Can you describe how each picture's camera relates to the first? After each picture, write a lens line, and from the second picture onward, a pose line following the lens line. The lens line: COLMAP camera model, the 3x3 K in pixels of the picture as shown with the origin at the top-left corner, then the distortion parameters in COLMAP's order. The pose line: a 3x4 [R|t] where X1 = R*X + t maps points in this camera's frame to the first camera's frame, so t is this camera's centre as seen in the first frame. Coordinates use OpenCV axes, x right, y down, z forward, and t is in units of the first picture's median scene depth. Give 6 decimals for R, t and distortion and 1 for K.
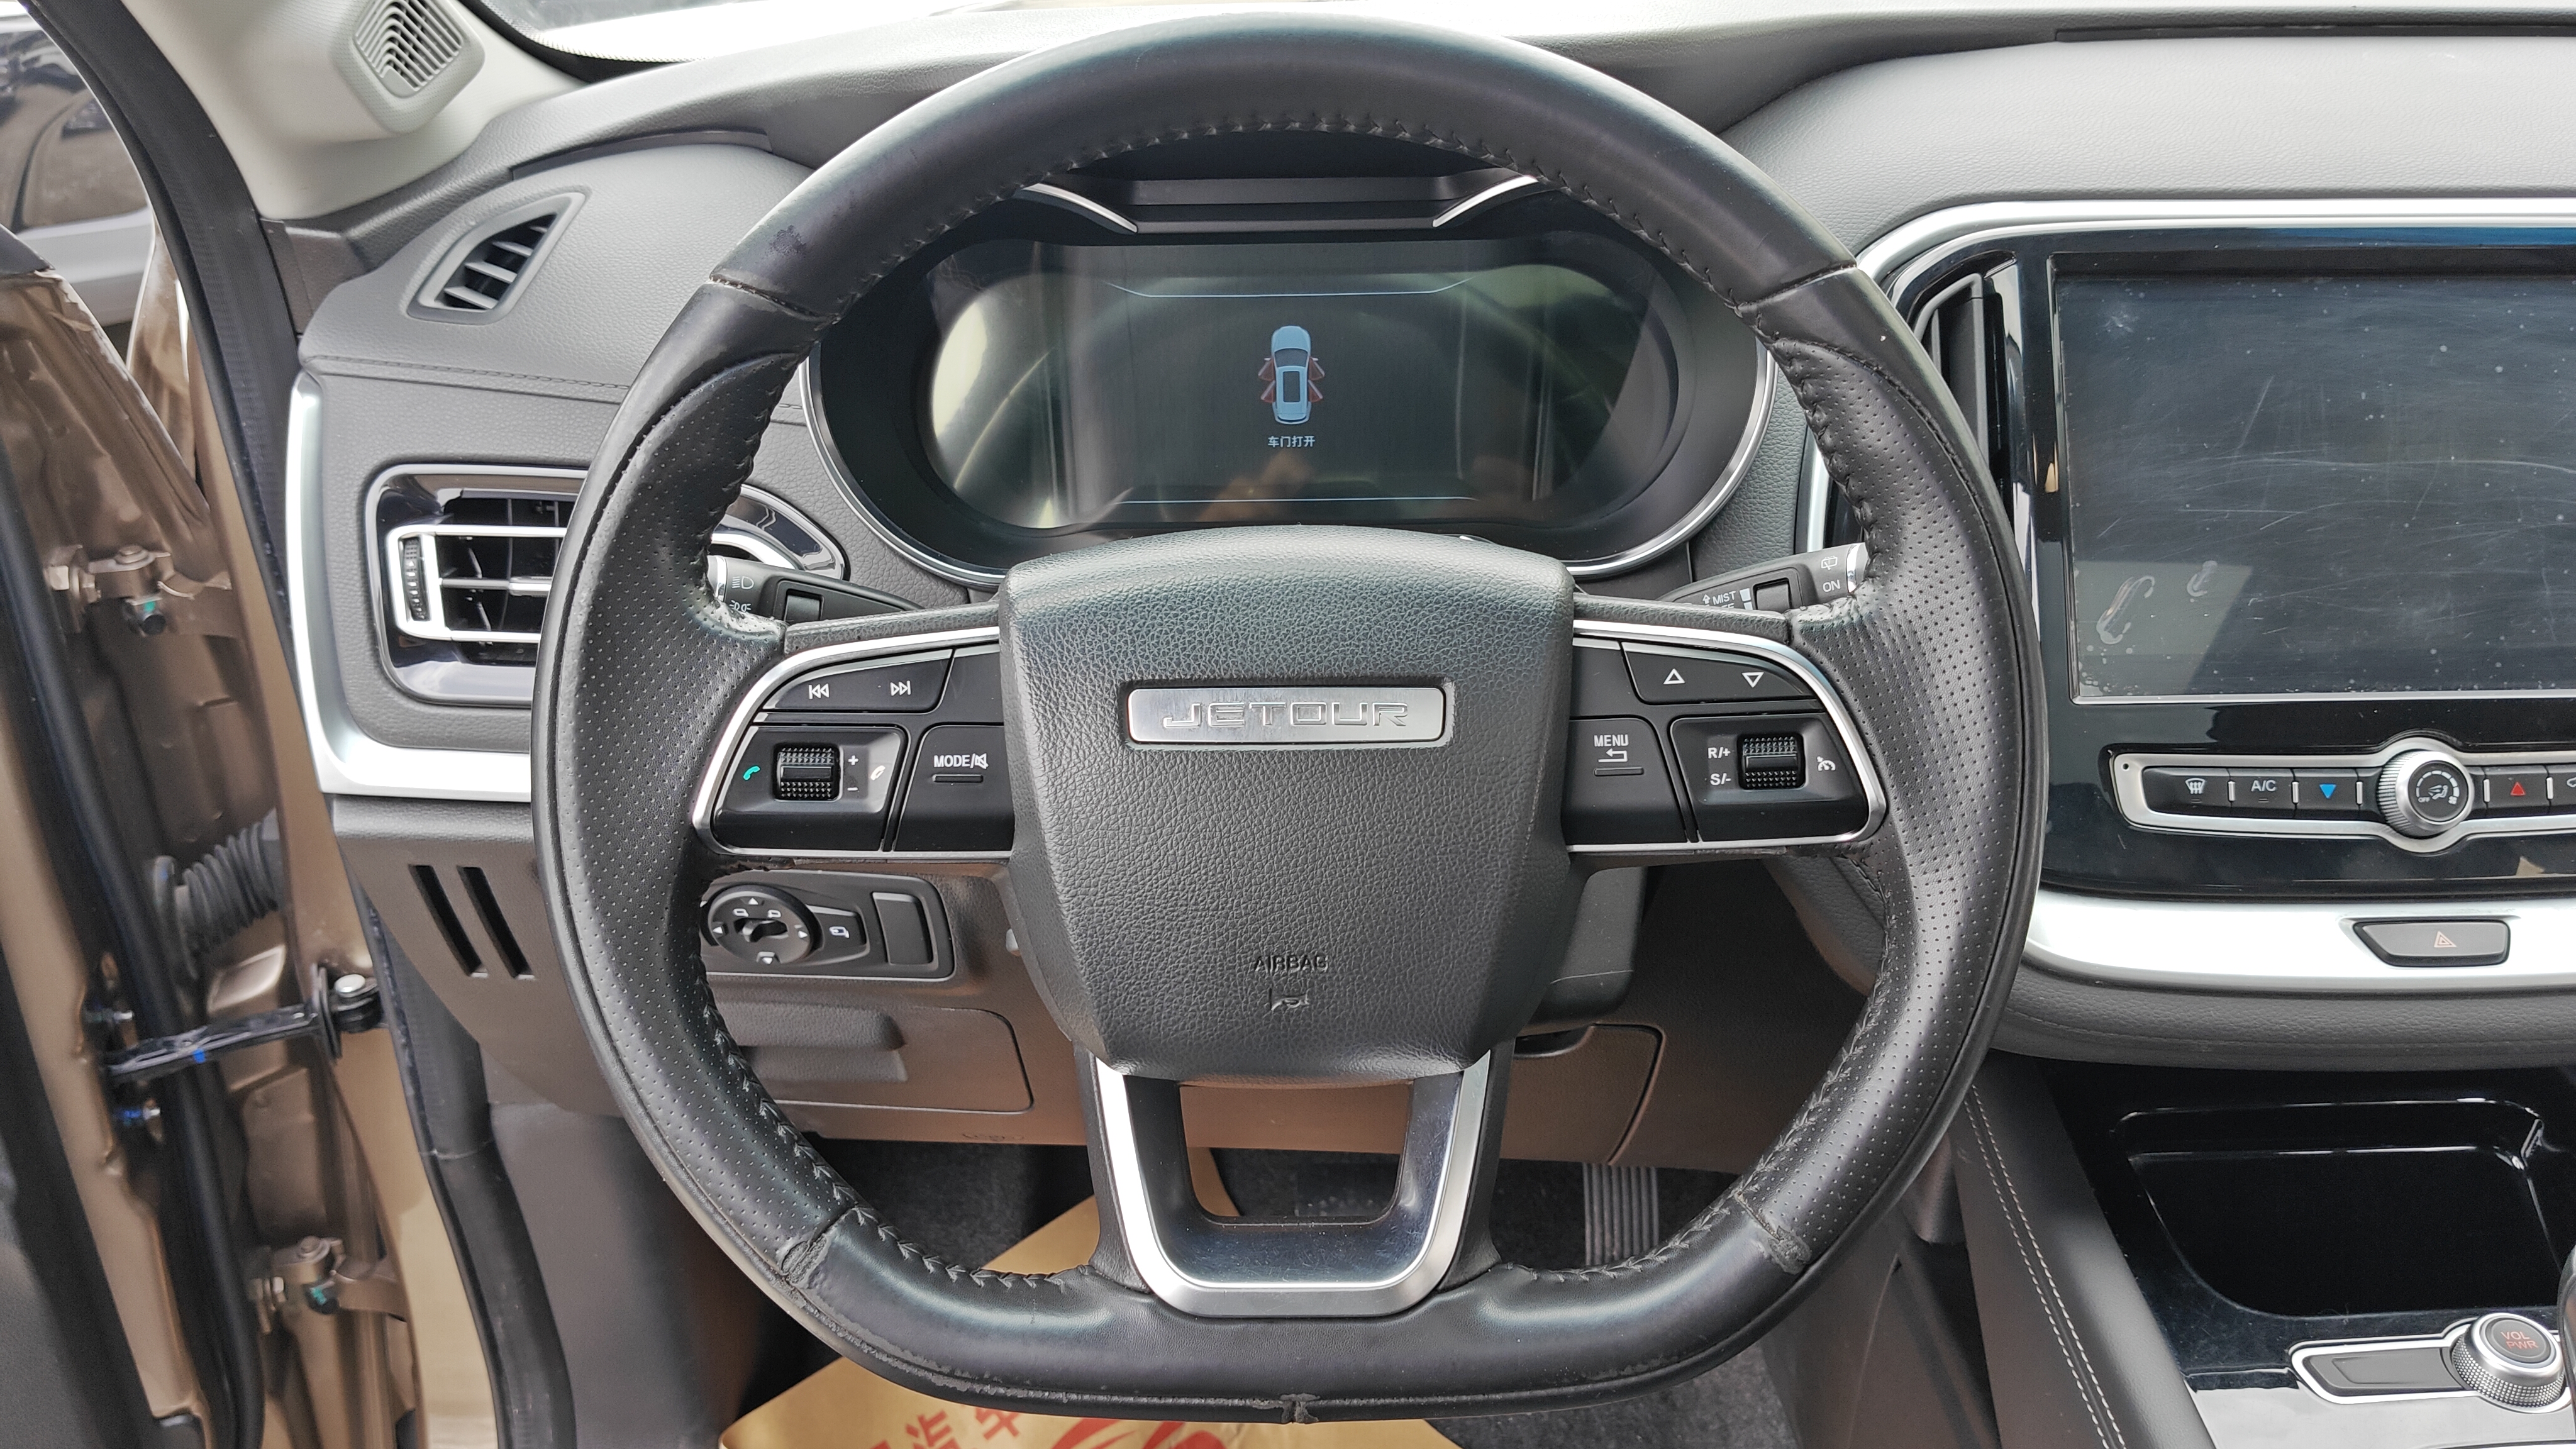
lens RADIAL K [[2185.8, 0, 1302.4], [0, 2185.8, 751.2], [0, 0, 1]] dist [0.107785, -0.207664]
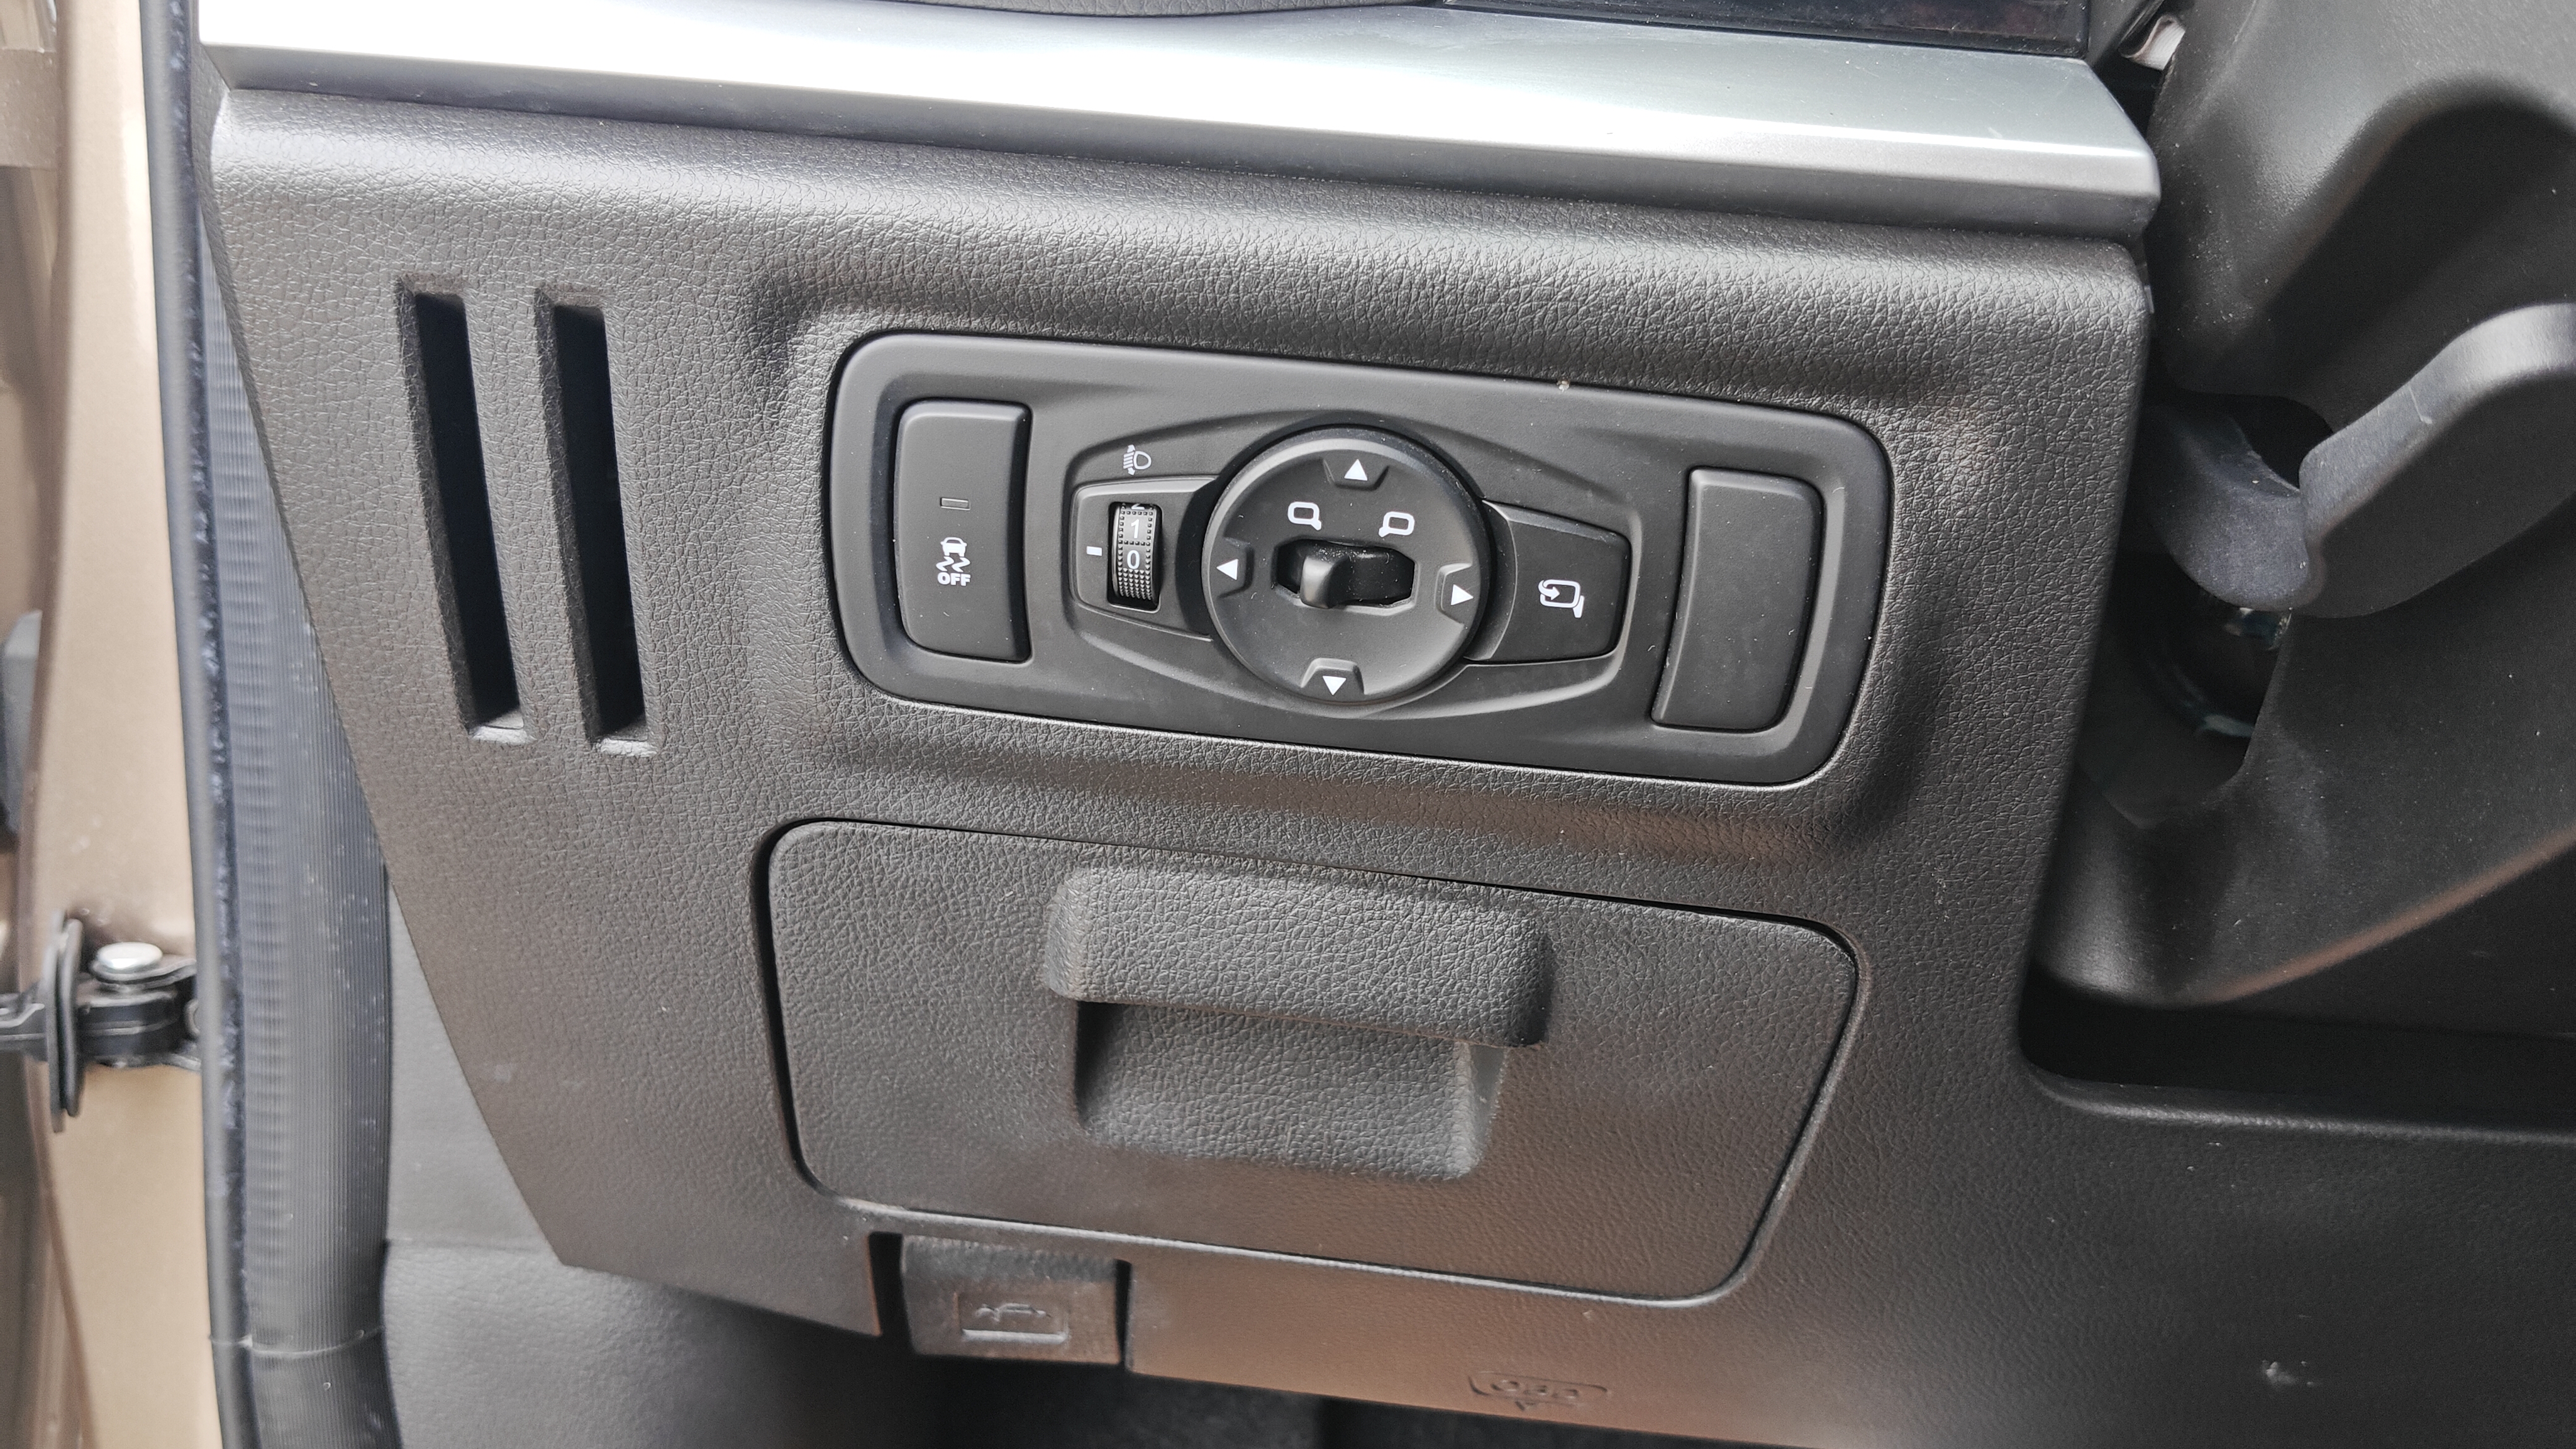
lens RADIAL K [[2197.0, 0, 1300.5], [0, 2197.0, 731.5], [0, 0, 1]] dist [0.030811, -0.127904]
pose [[0.994123, 0.086379, 0.065261, -0.296833], [-0.067656, 0.966297, -0.248382, 0.212293], [-0.084516, 0.242507, 0.966461, 0.707586]]
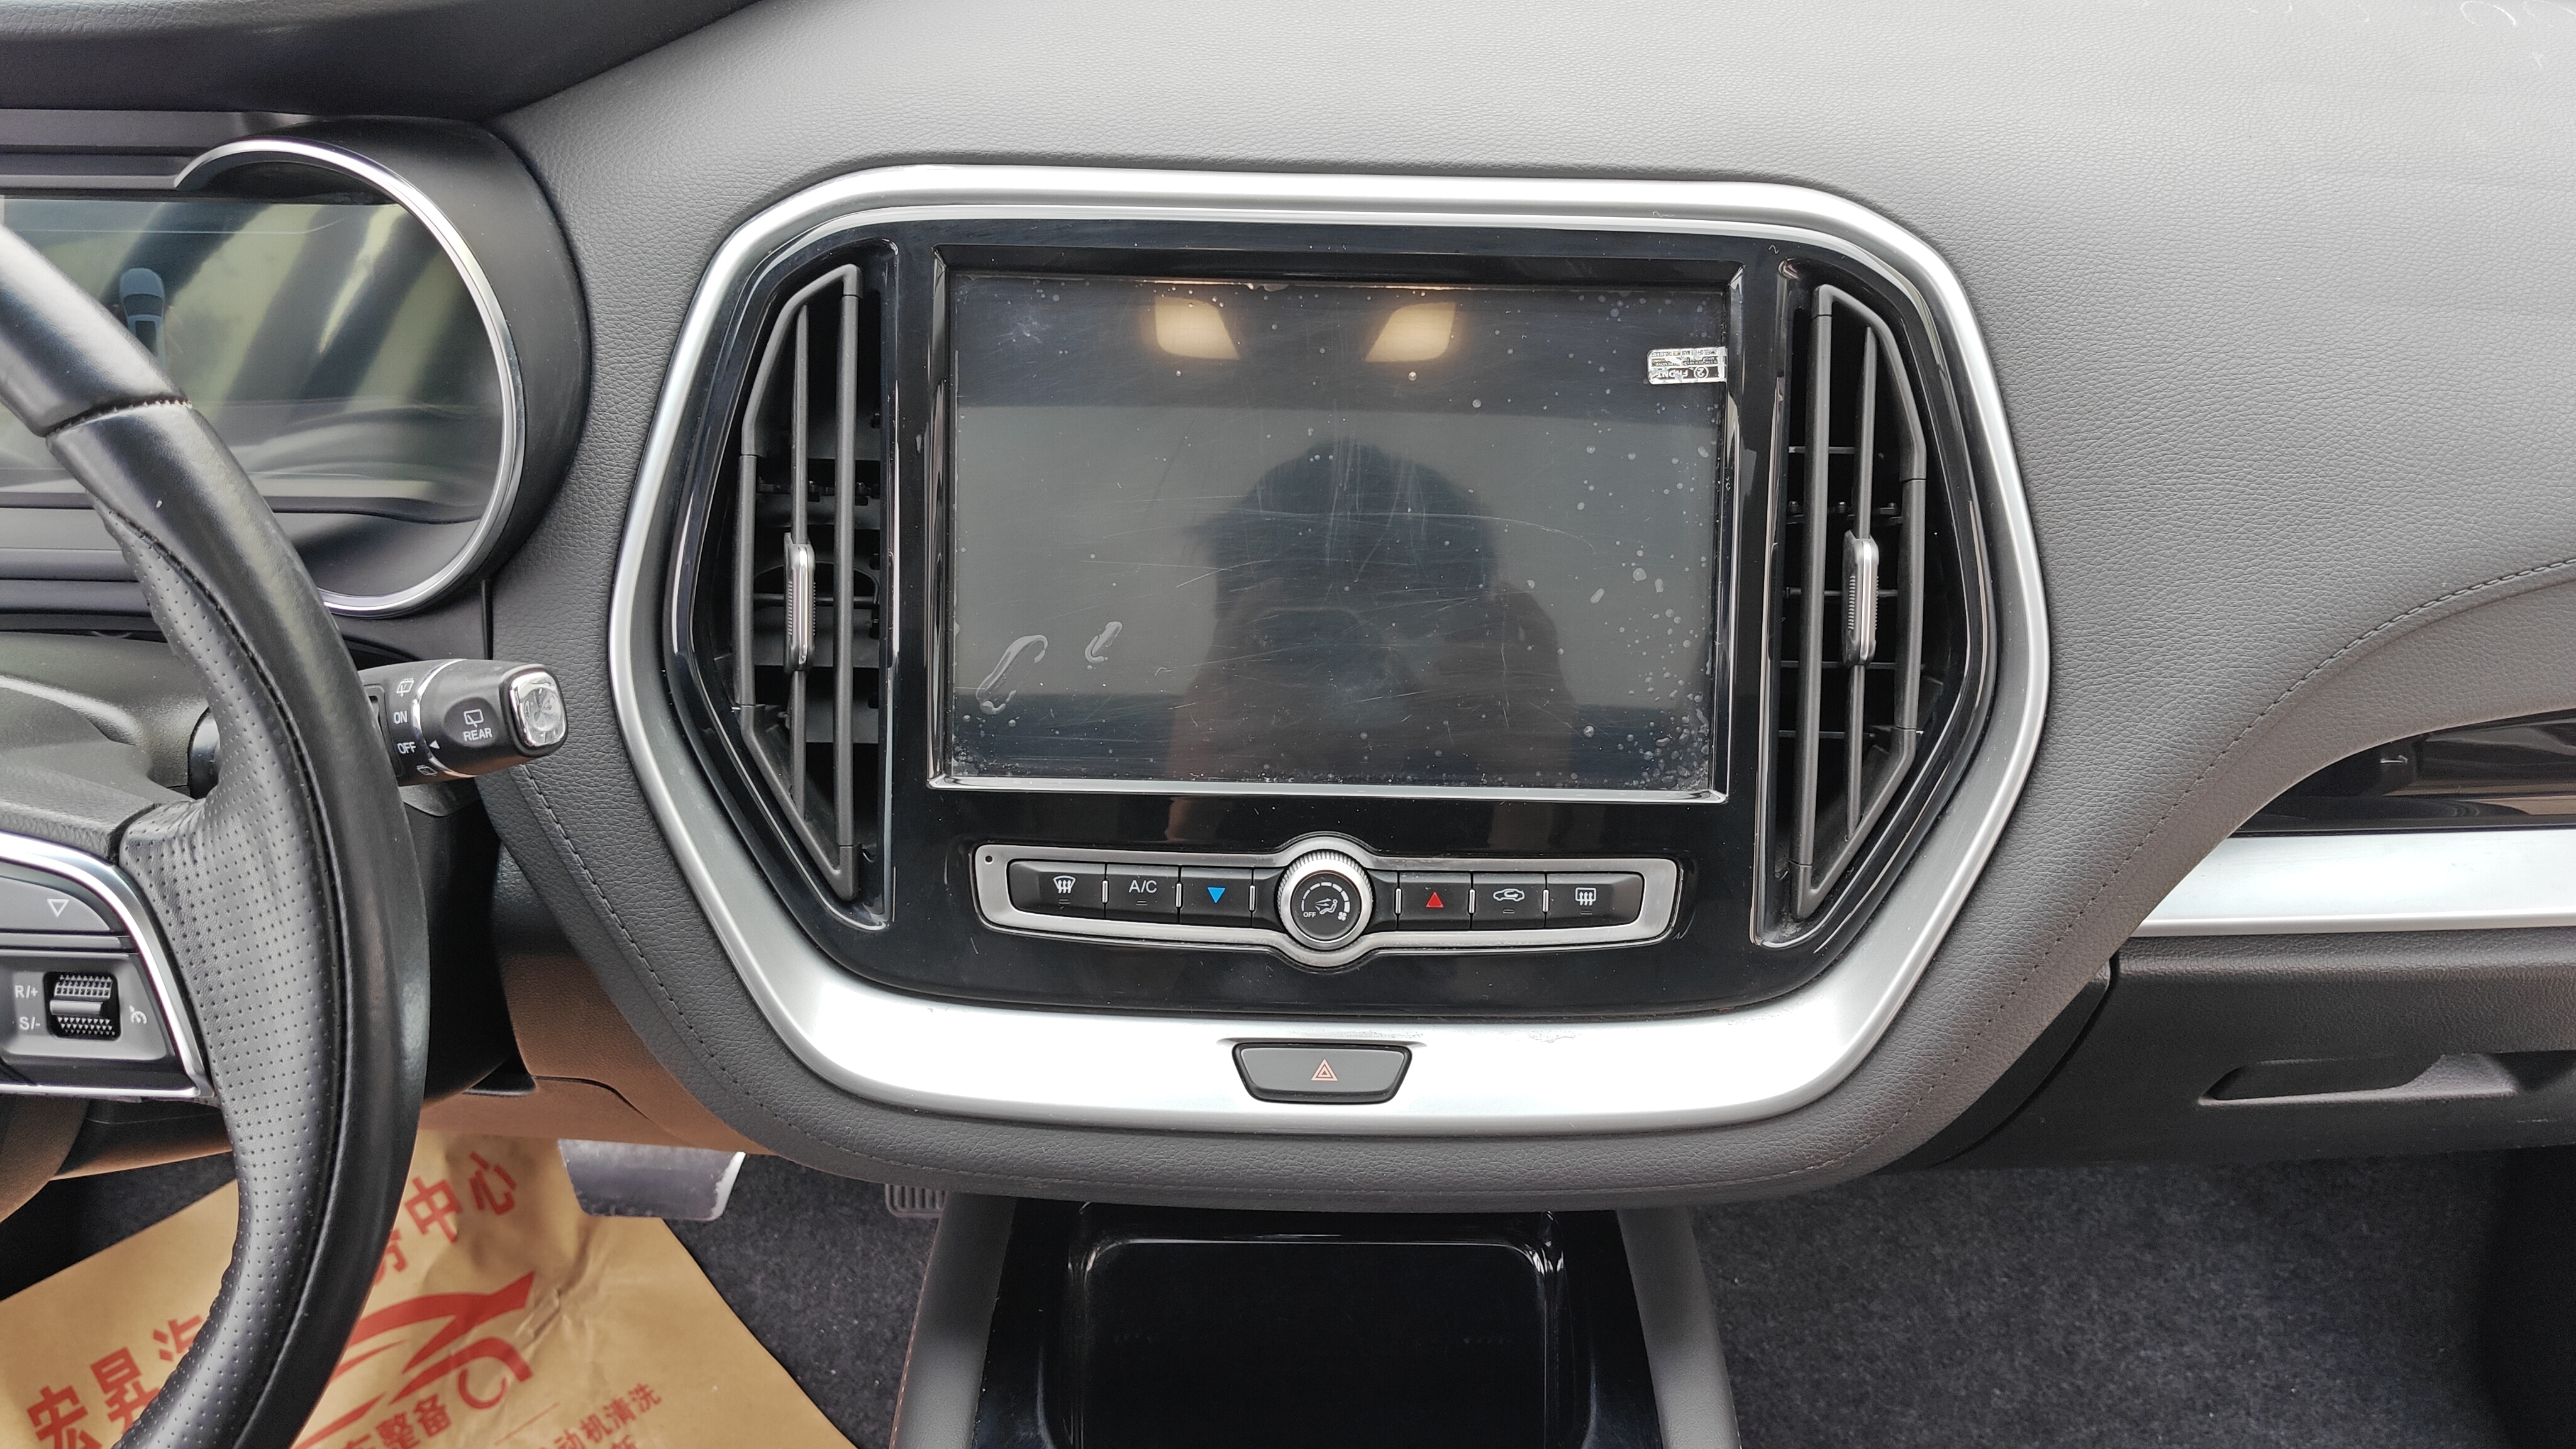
lens RADIAL K [[2197.0, 0, 1300.5], [0, 2197.0, 731.5], [0, 0, 1]] dist [0.030811, -0.127904]
pose [[0.999347, 0.036043, 0.002686, 0.480449], [-0.036056, 0.989043, 0.143156, -0.167127], [0.002503, -0.143159, 0.989697, 0.148487]]
